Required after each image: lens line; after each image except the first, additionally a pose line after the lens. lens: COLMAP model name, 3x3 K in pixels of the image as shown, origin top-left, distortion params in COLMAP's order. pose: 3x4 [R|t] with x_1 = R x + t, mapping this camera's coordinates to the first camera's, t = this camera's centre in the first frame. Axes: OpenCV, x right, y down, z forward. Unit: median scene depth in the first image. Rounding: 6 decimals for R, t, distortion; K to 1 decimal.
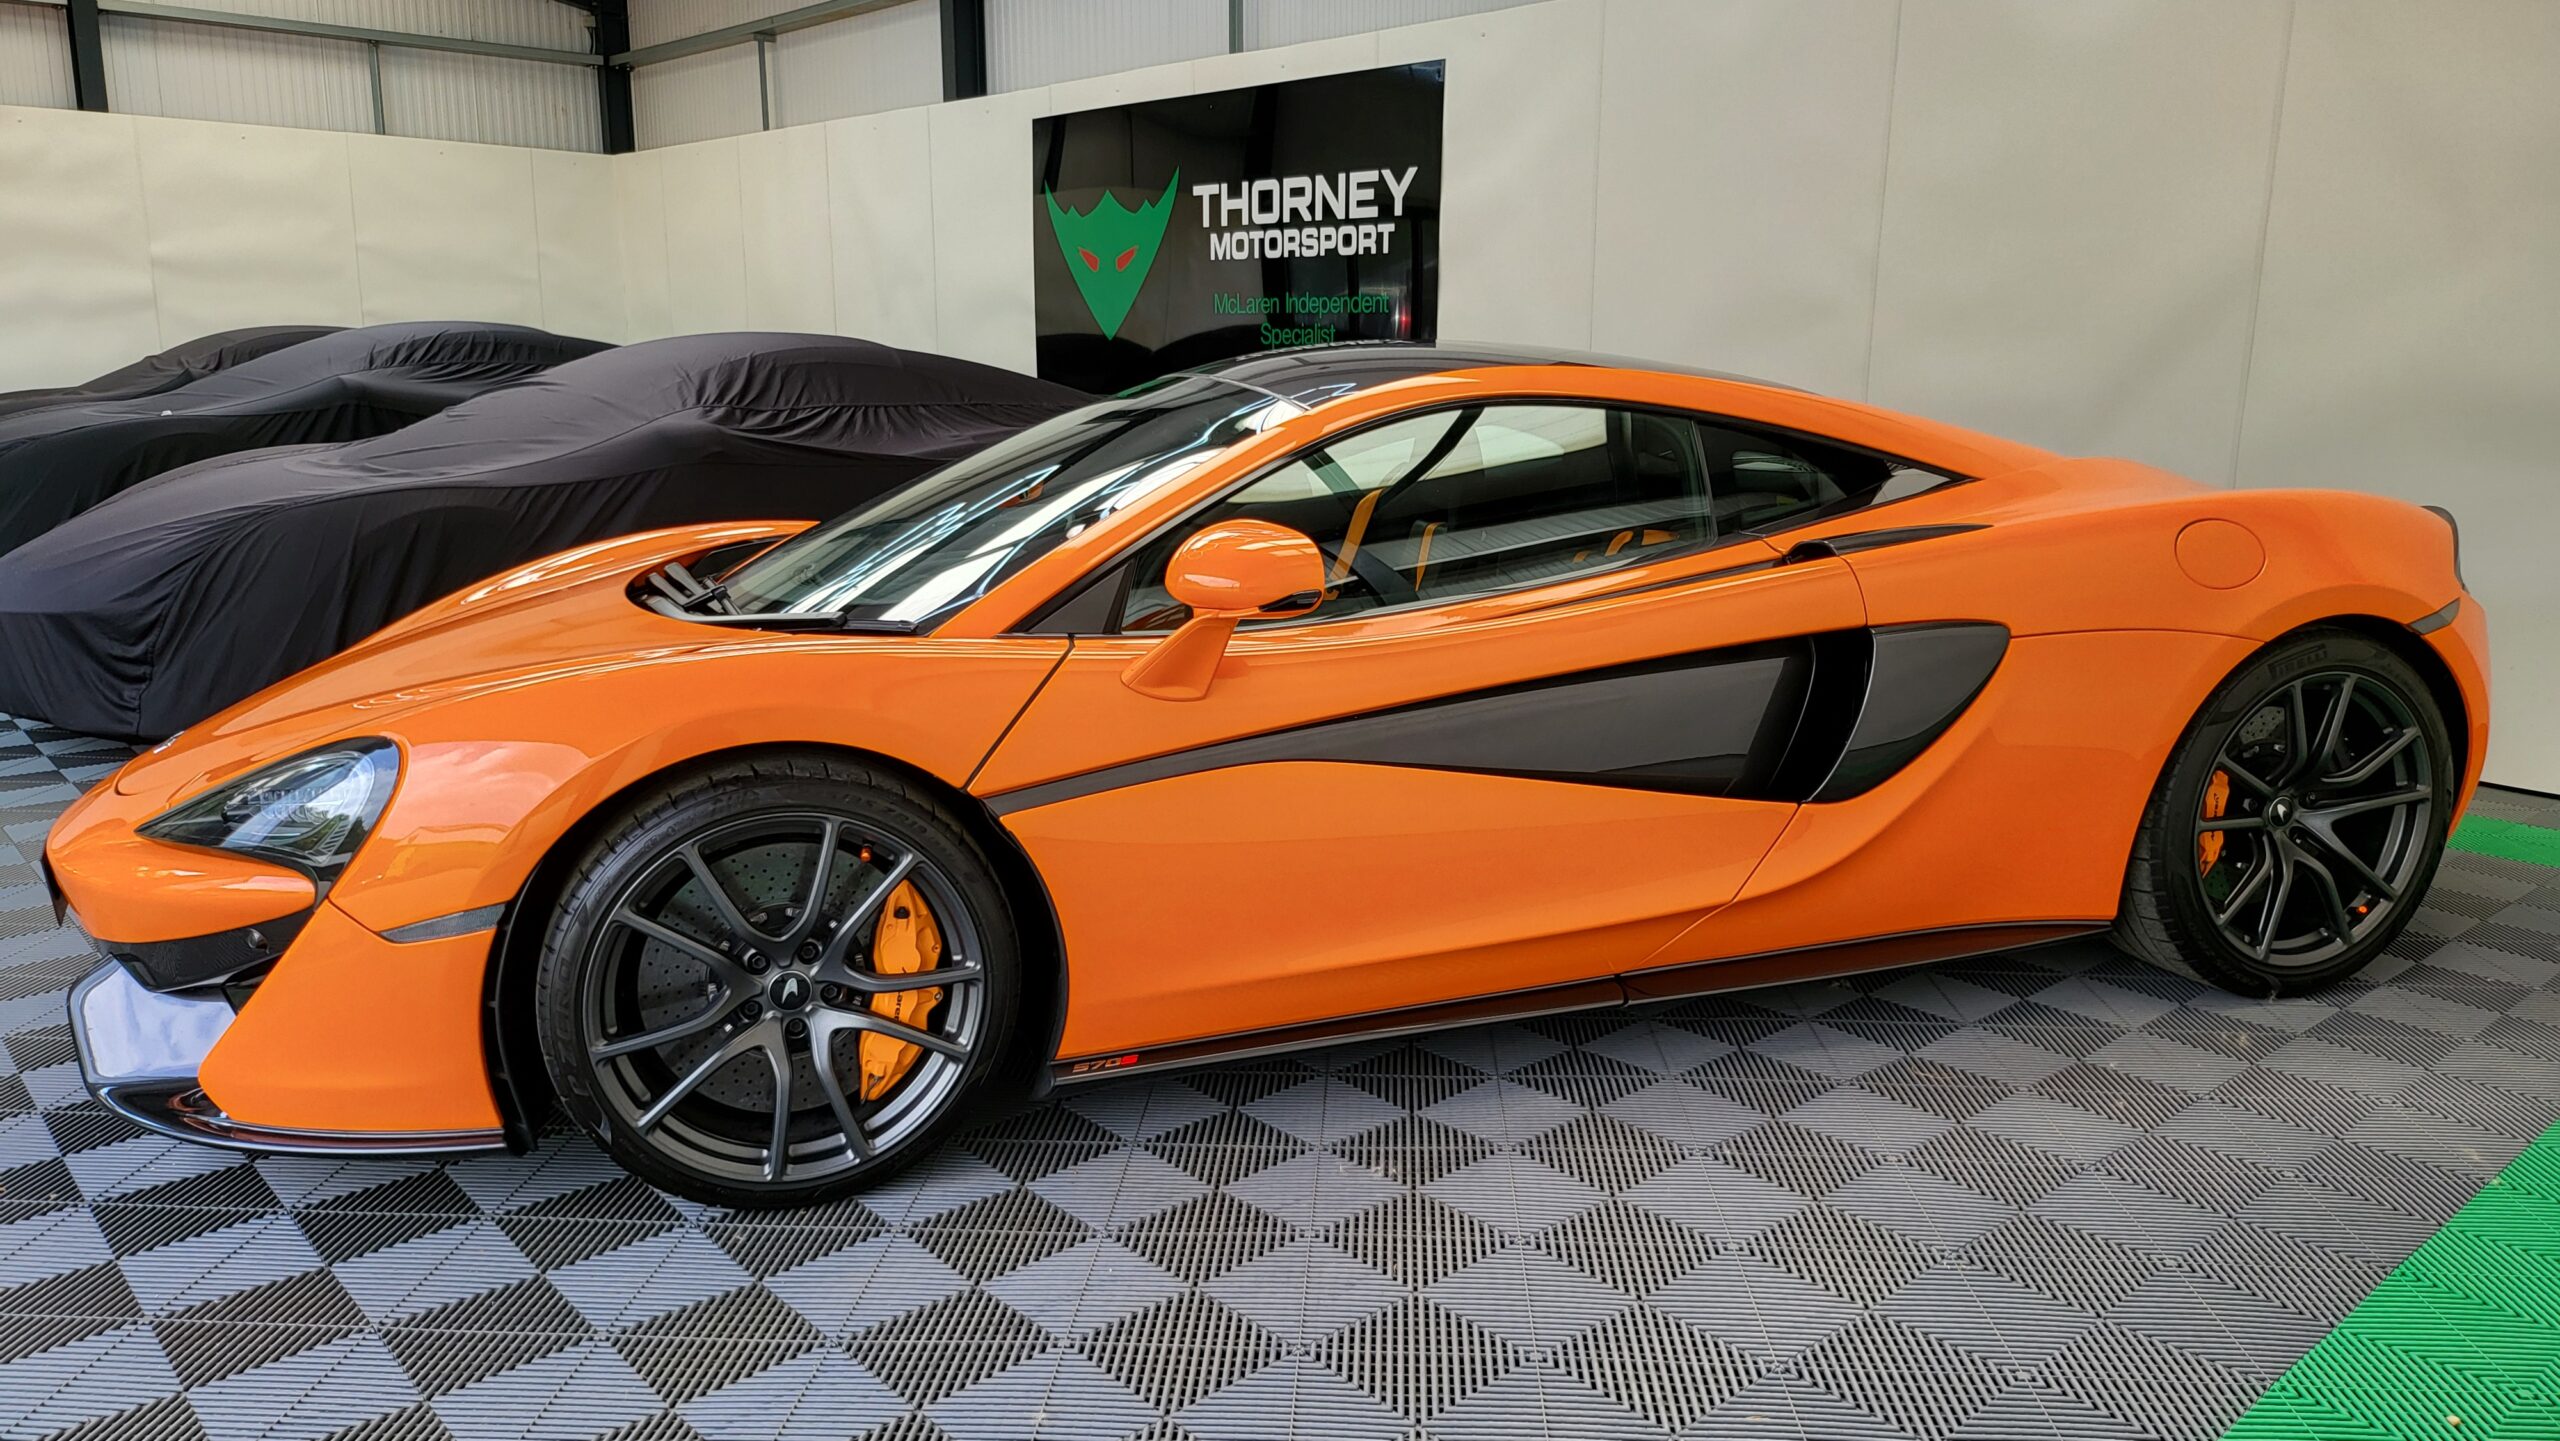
lens RADIAL K [[1807.6, 0, 1291.6], [0, 1807.6, 714.8], [0, 0, 1]] dist [0.040576, -0.039507]
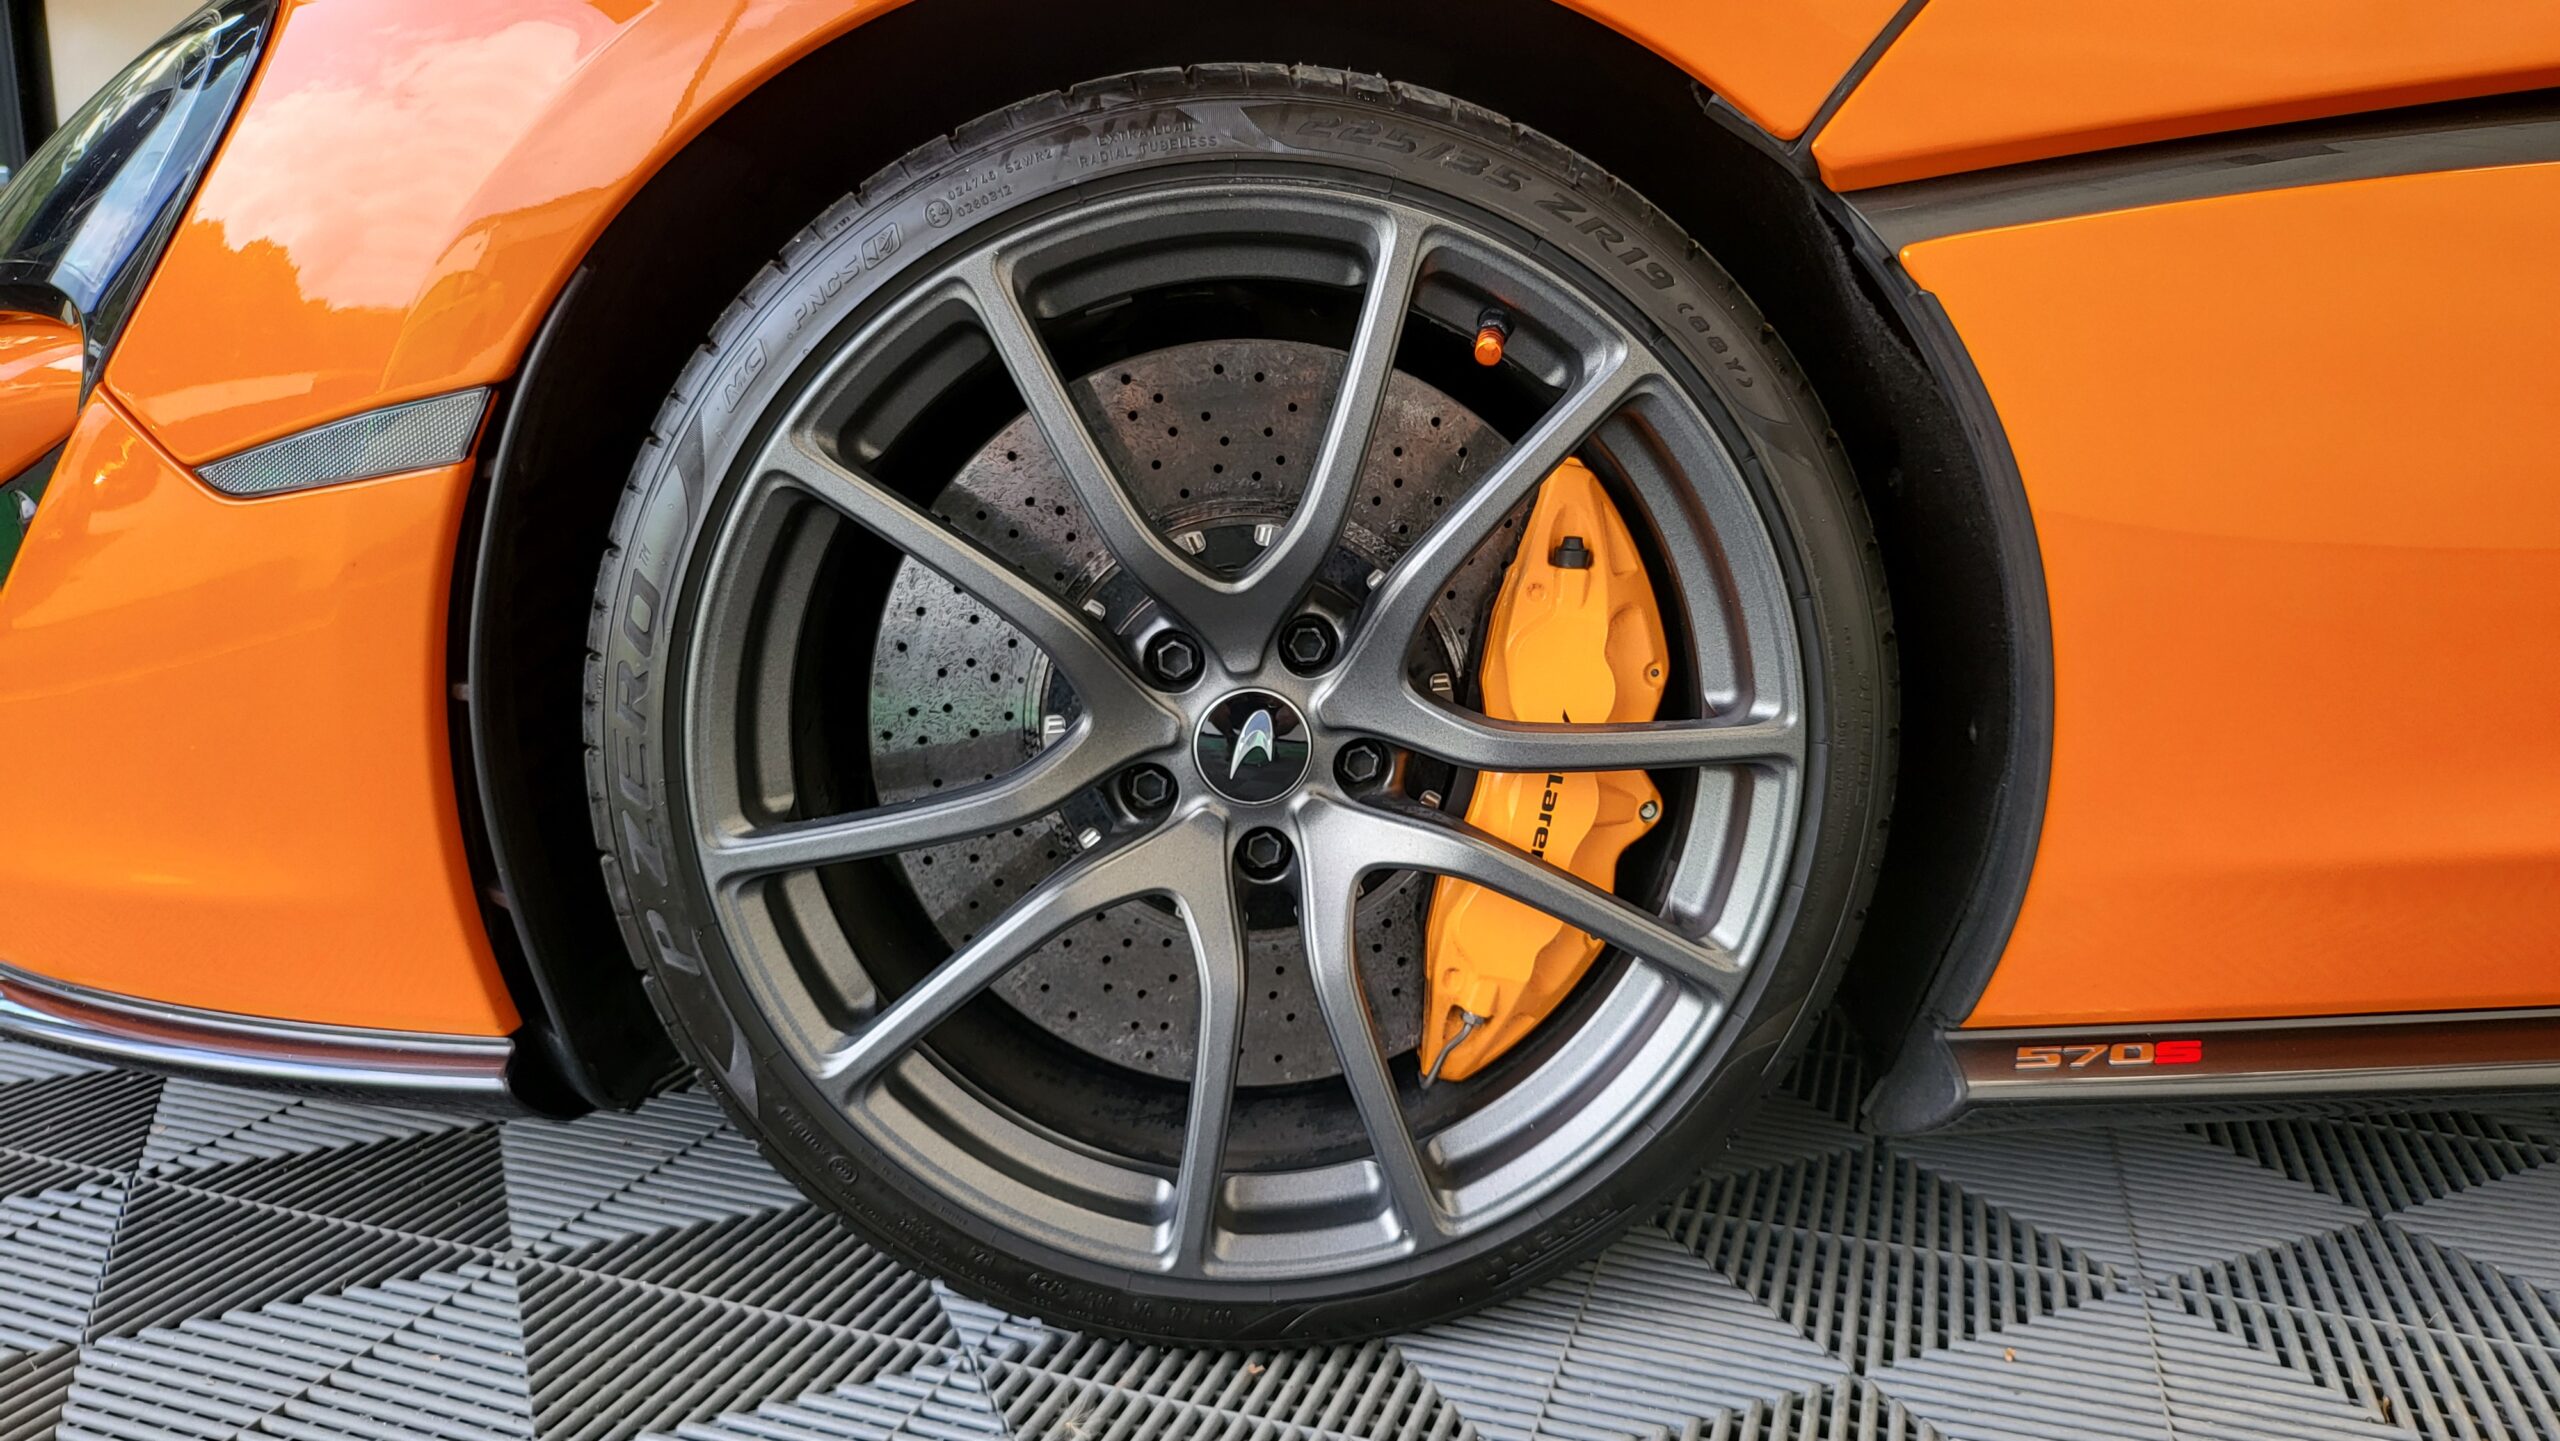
lens RADIAL K [[1807.6, 0, 1279.5], [0, 1807.6, 704.8], [0, 0, 1]] dist [0.040576, -0.039507]
pose [[0.957883, 0.051737, -0.282460, -0.166742], [-0.057075, 0.998313, -0.010696, 0.143888], [0.281430, 0.026367, 0.959219, 0.642331]]
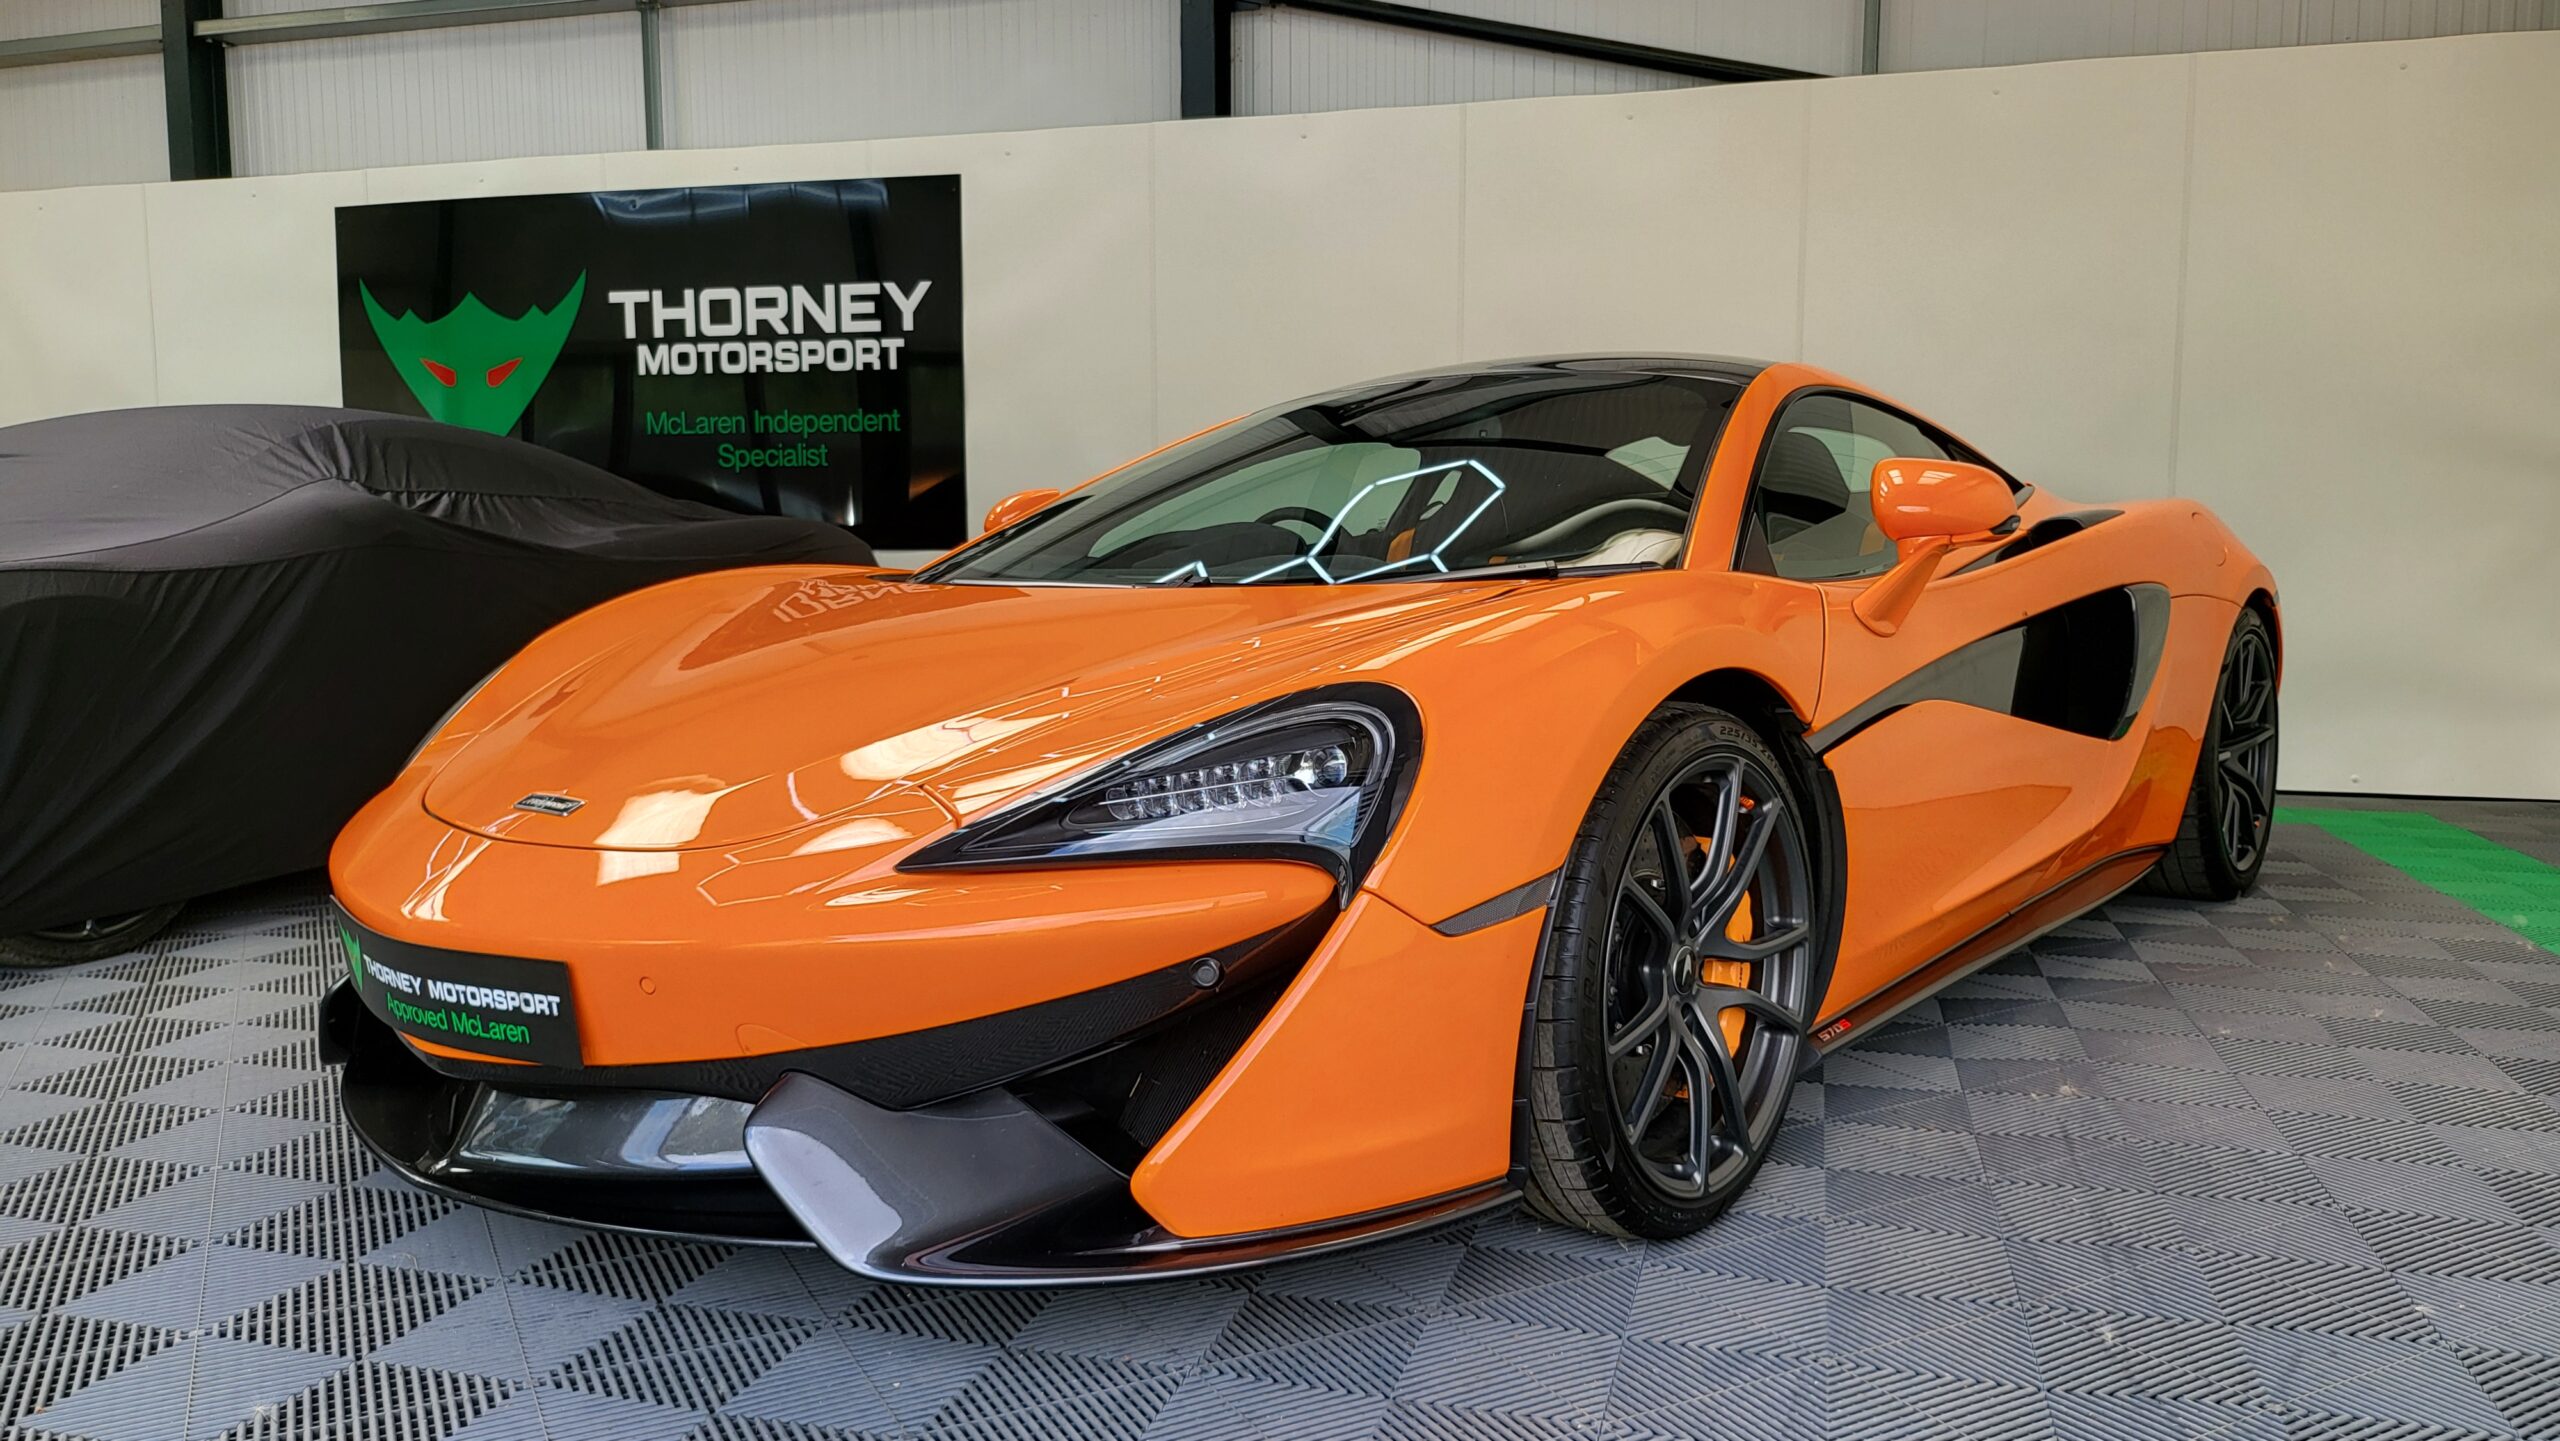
lens RADIAL K [[1807.6, 0, 1315.5], [0, 1807.6, 735.4], [0, 0, 1]] dist [0.040576, -0.039507]
pose [[0.841613, -0.058156, 0.536941, -0.866609], [0.112960, 0.991152, -0.069705, 0.079215], [-0.528137, 0.119317, 0.840735, 0.337535]]
